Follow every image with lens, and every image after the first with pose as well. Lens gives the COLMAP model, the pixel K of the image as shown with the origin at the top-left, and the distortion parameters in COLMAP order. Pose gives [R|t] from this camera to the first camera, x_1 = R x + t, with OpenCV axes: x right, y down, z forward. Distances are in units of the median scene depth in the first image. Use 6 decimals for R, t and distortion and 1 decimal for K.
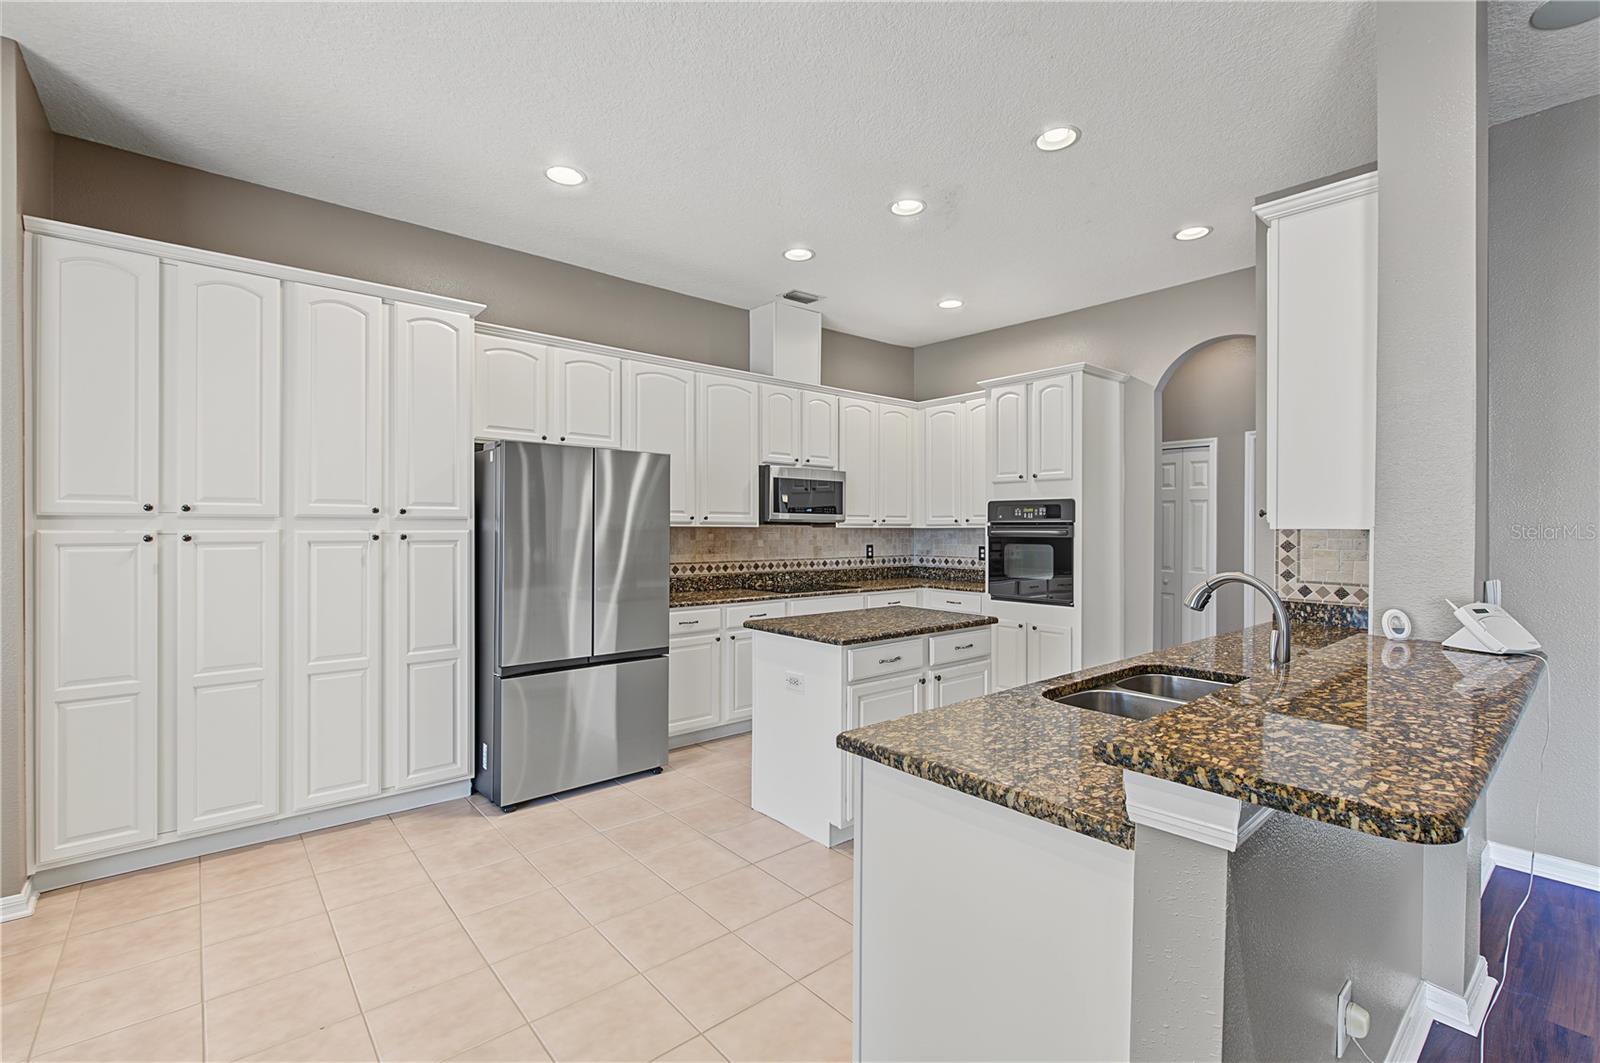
lens RADIAL K [[707.3, 0, 802.3], [0, 707.3, 528.2], [0, 0, 1]] dist [0.002151, 0.000330]
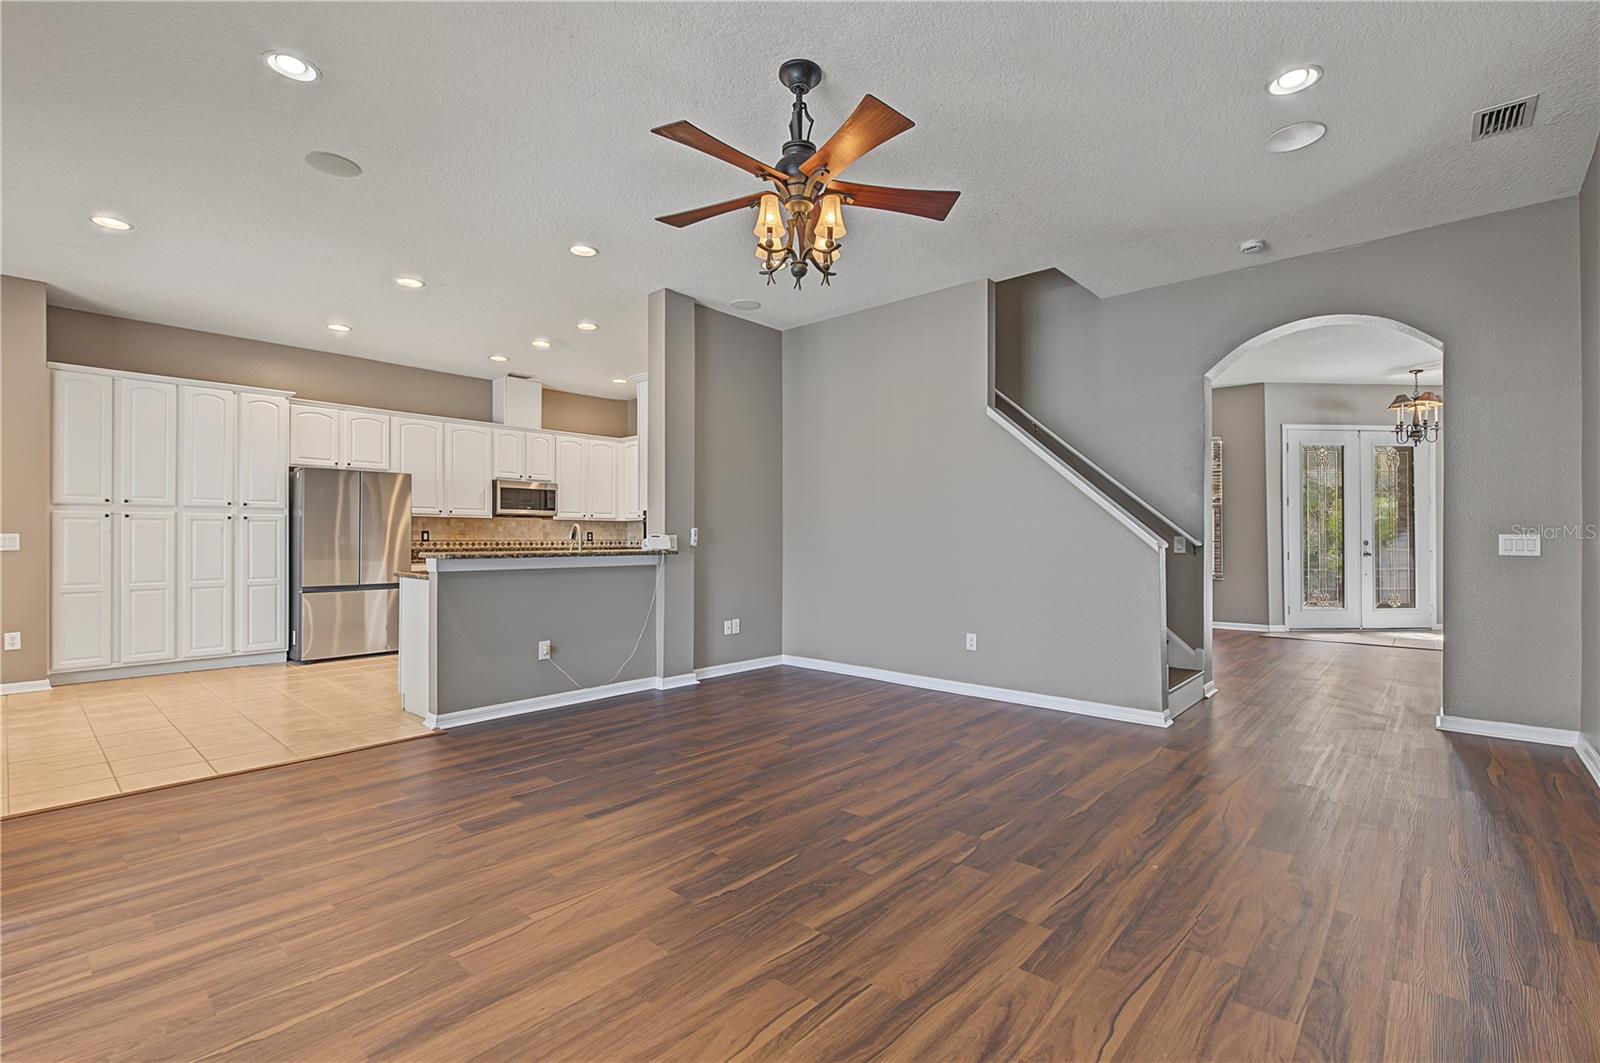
lens RADIAL K [[717.4, 0, 796.5], [0, 717.4, 533.3], [0, 0, 1]] dist [0.009052, -0.000535]
pose [[0.992633, -0.002204, 0.121141, 0.436465], [0.002963, 0.999977, -0.006089, 0.046166], [-0.121125, 0.006403, 0.992617, -0.716571]]
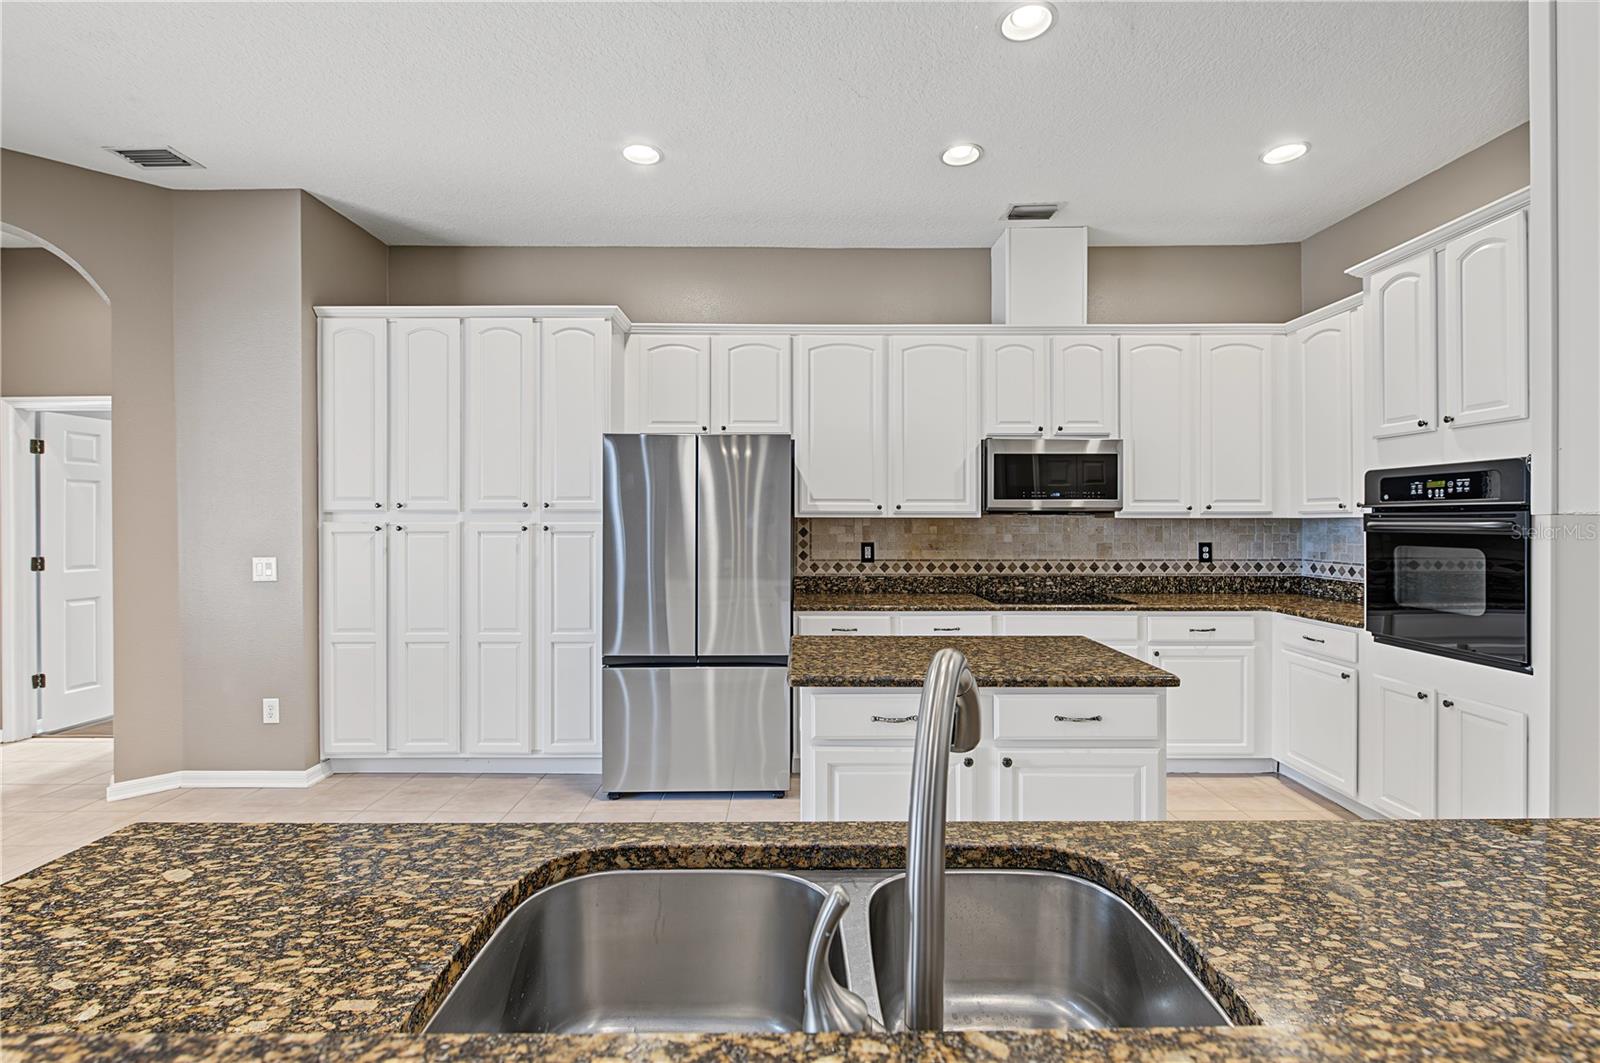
lens RADIAL K [[697.4, 0, 802.2], [0, 697.4, 520.3], [0, 0, 1]] dist [-0.000291, 0.000044]
pose [[0.758999, -0.002389, -0.651087, 0.302170], [0.002923, 0.999996, -0.000262, 0.001098], [0.651085, -0.001705, 0.759003, 0.284150]]
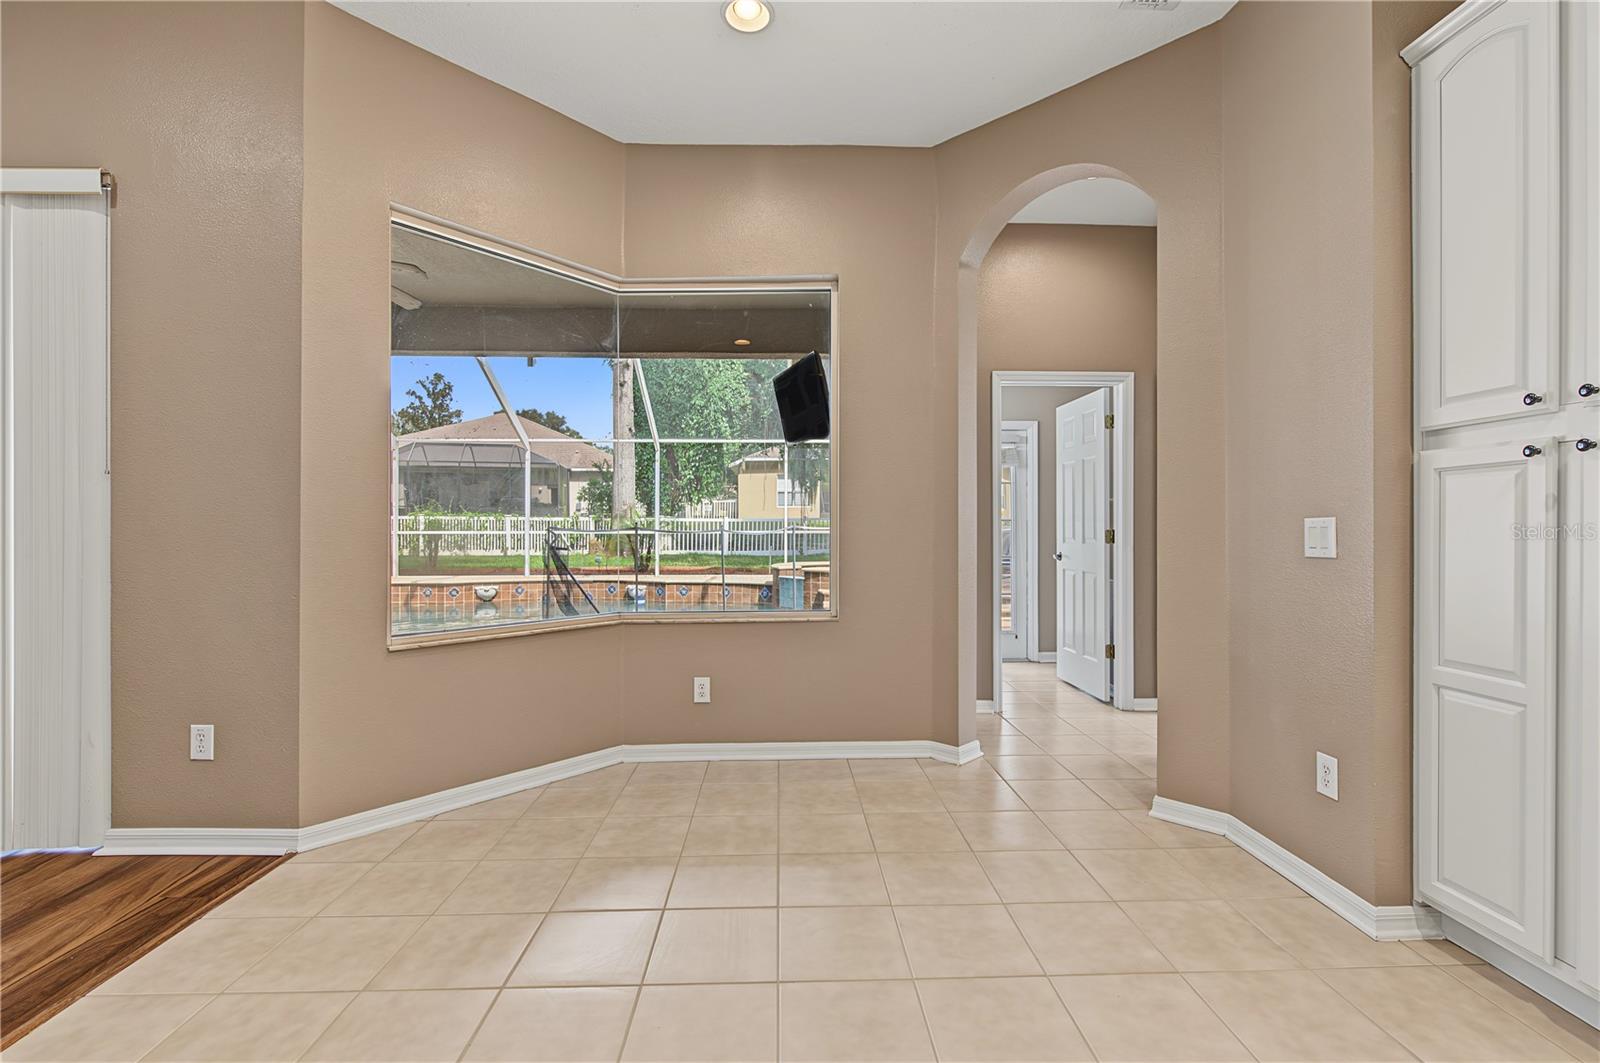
lens RADIAL K [[693.4, 0, 800.0], [0, 693.4, 531.5], [0, 0, 1]] dist [-0.001128, -0.000294]
pose [[-0.628558, -0.000468, -0.777762, -0.043474], [-0.002942, 0.999994, 0.001775, 0.045702], [0.777757, 0.003404, -0.628556, 0.485667]]
